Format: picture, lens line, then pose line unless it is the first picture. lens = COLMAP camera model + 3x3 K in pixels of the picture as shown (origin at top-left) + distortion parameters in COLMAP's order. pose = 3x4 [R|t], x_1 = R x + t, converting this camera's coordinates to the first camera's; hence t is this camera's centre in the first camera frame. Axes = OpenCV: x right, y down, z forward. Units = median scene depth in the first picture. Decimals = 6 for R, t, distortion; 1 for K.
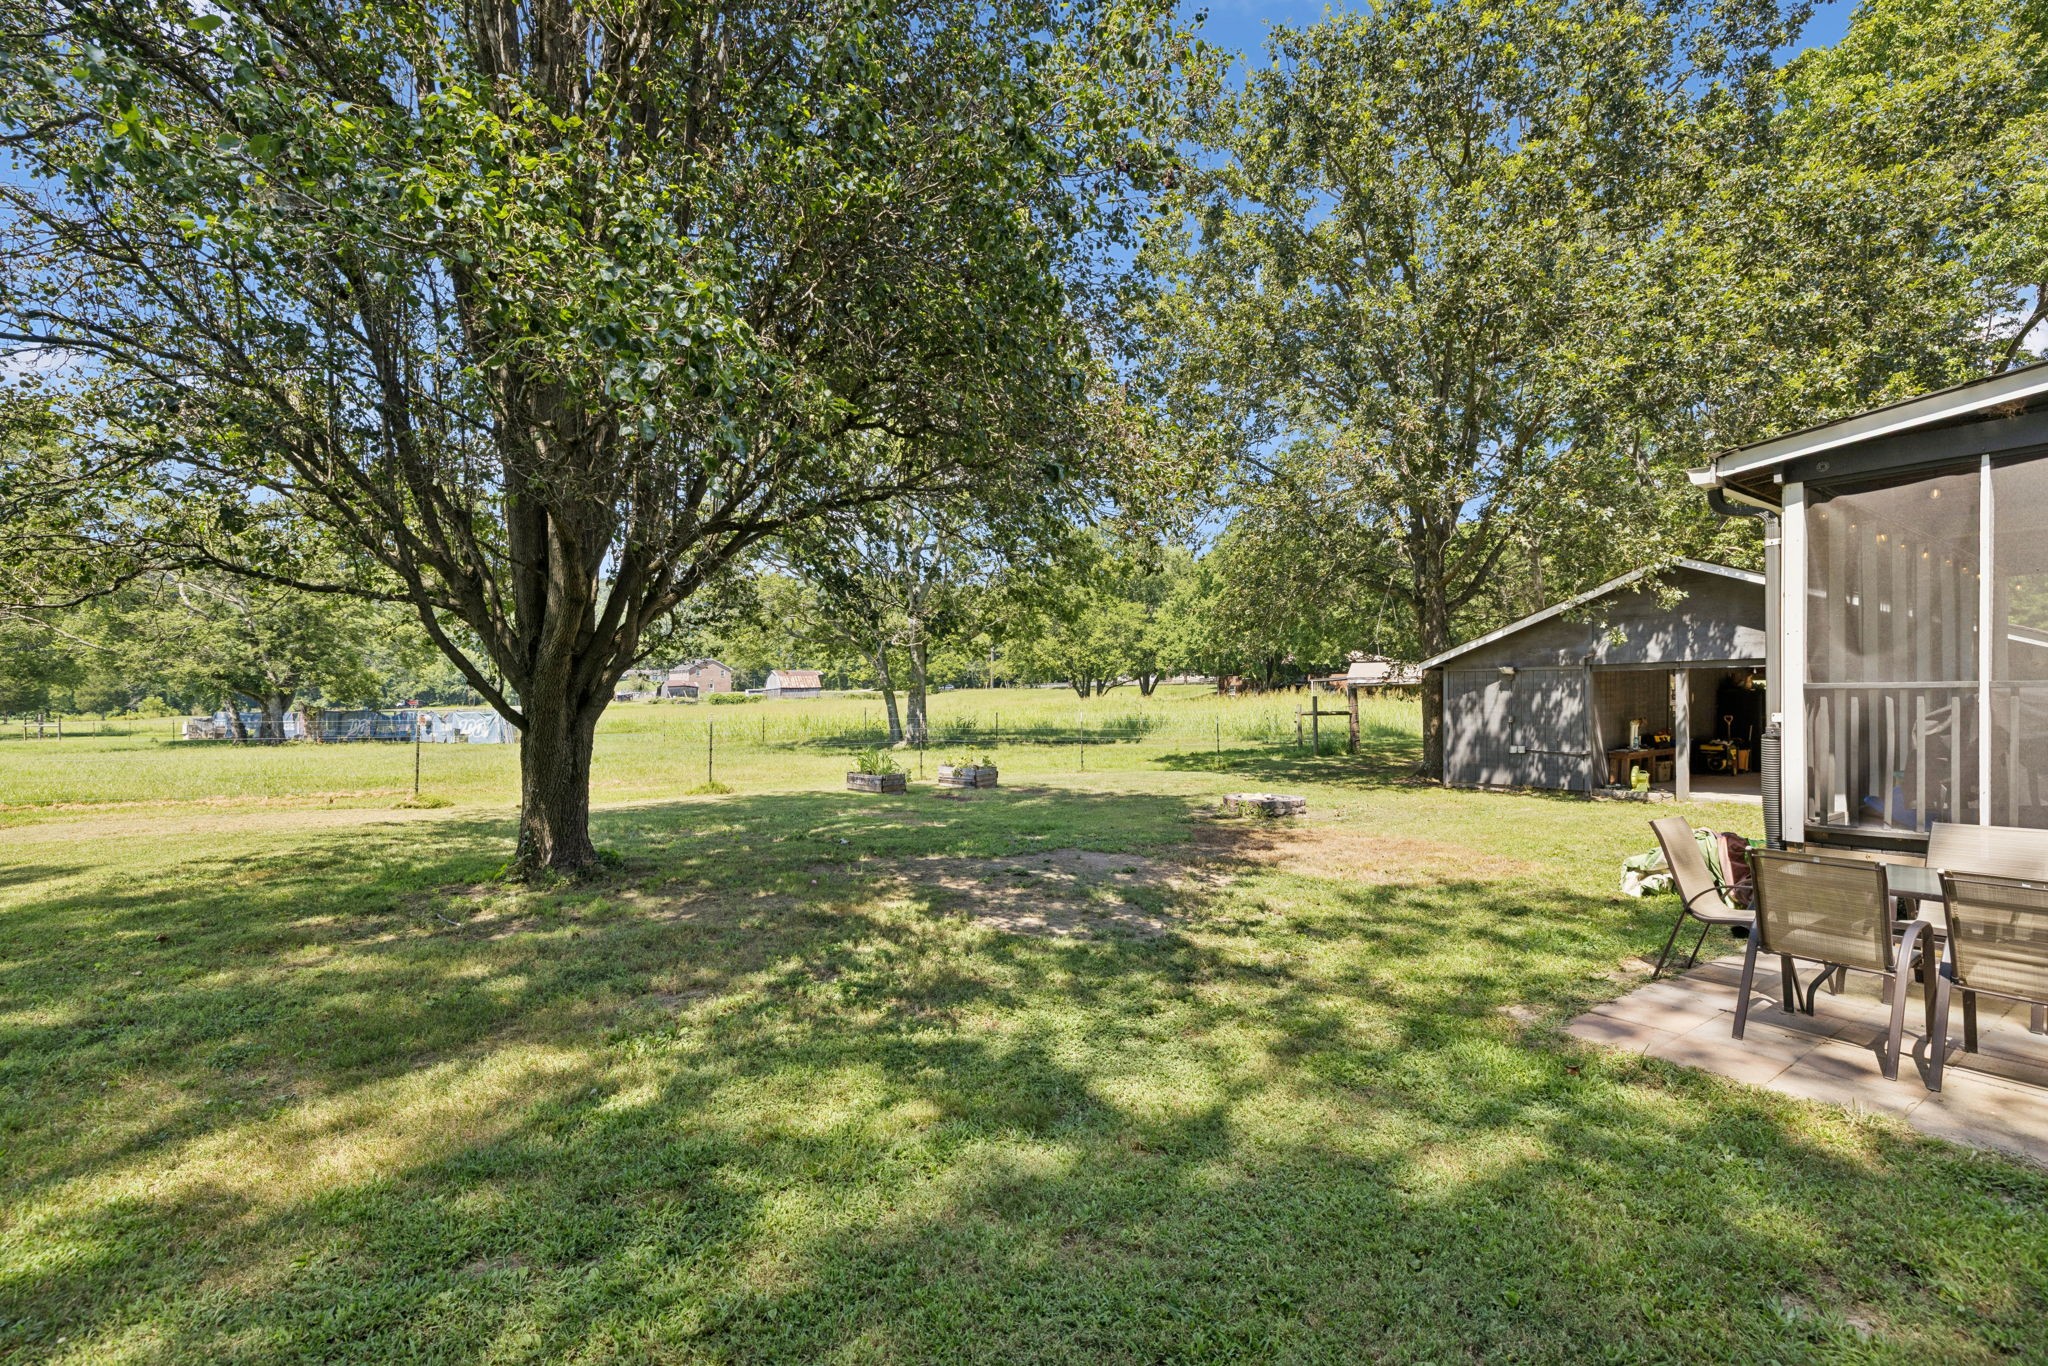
lens RADIAL K [[887.3, 0, 1019.8], [0, 887.3, 704.9], [0, 0, 1]] dist [0.010115, -0.001644]
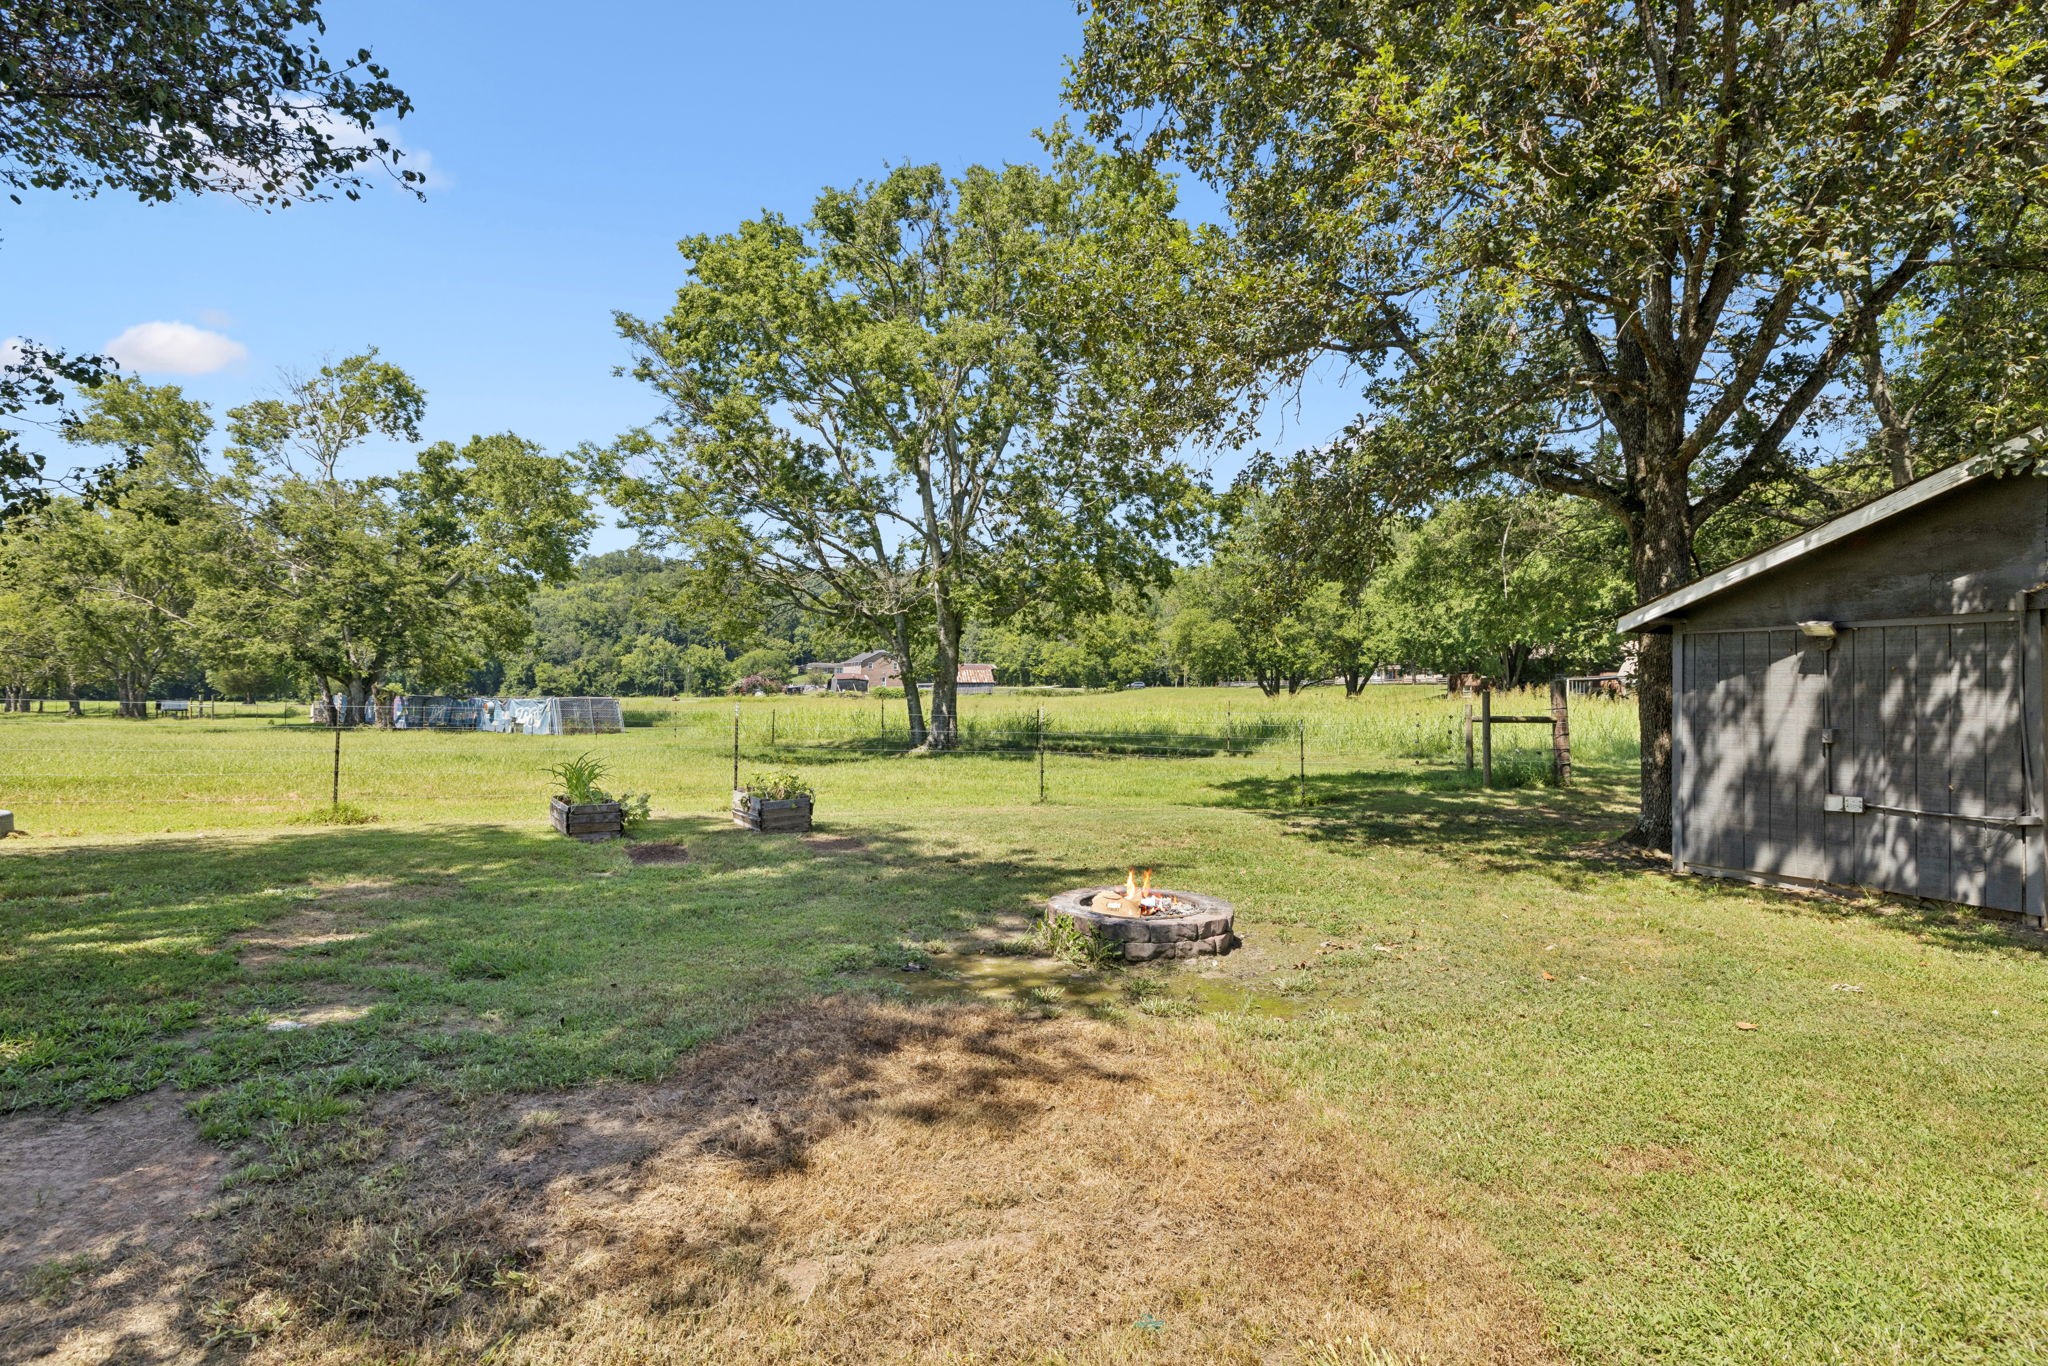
lens RADIAL K [[958.1, 0, 1029.2], [0, 958.1, 686.2], [0, 0, 1]] dist [-0.000807, -0.000470]
pose [[0.975848, 0.014089, -0.217998, 0.343759], [-0.018240, 0.999688, -0.017044, 0.007333], [0.217690, 0.020608, 0.975800, 0.573699]]
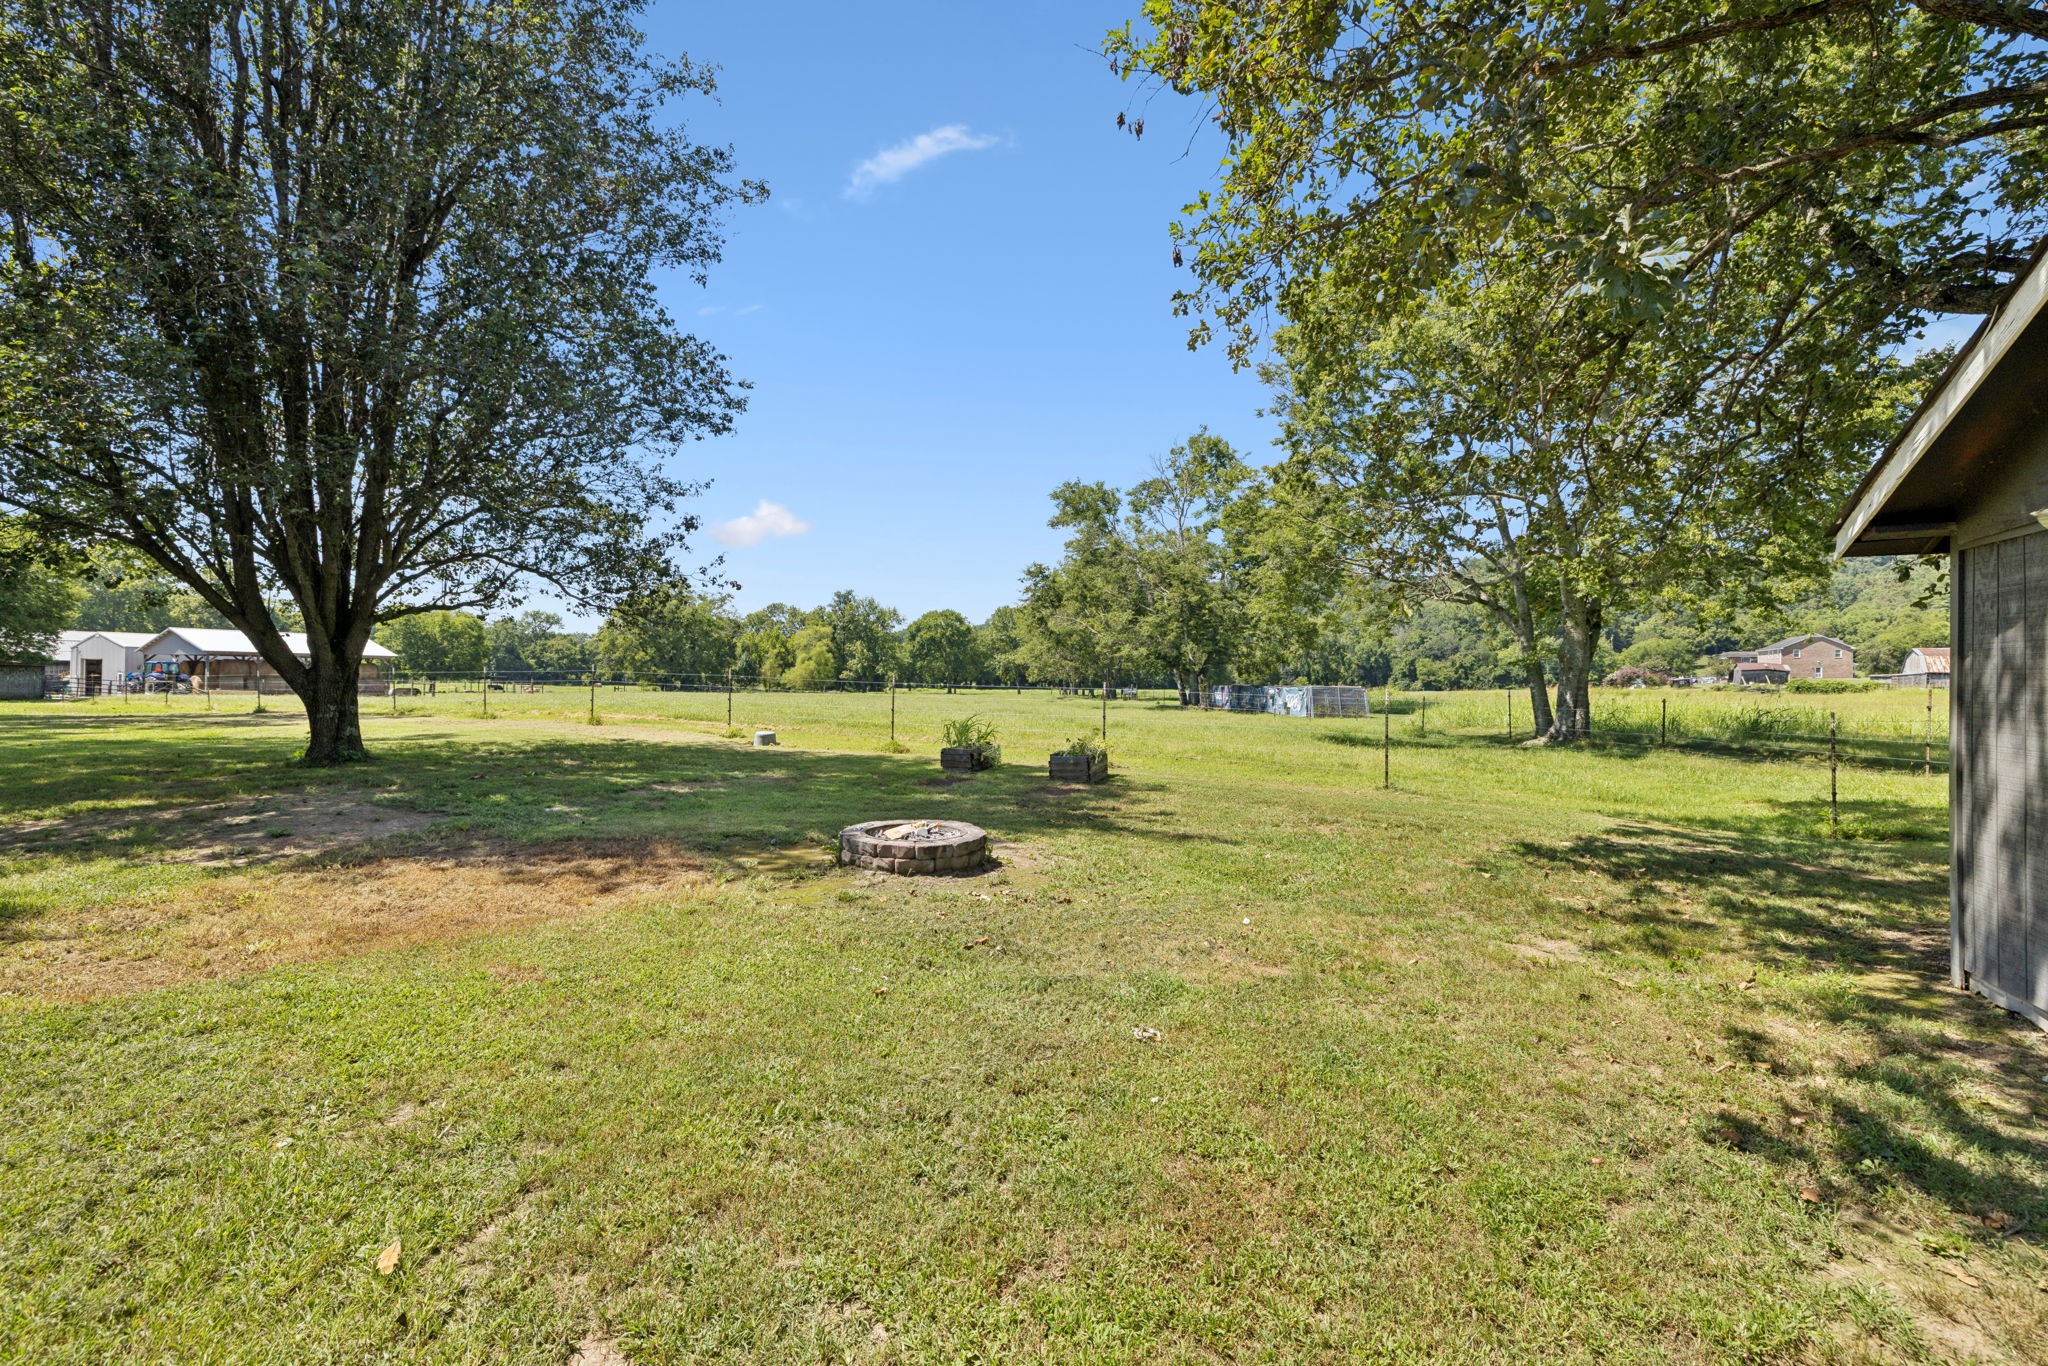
lens RADIAL K [[887.3, 0, 1025.9], [0, 887.3, 666.9], [0, 0, 1]] dist [0.010115, -0.001644]
pose [[0.416765, -0.000268, -0.909014, 0.882838], [-0.023111, 0.999674, -0.010891, 0.005337], [0.908720, 0.025547, 0.416623, 0.905007]]
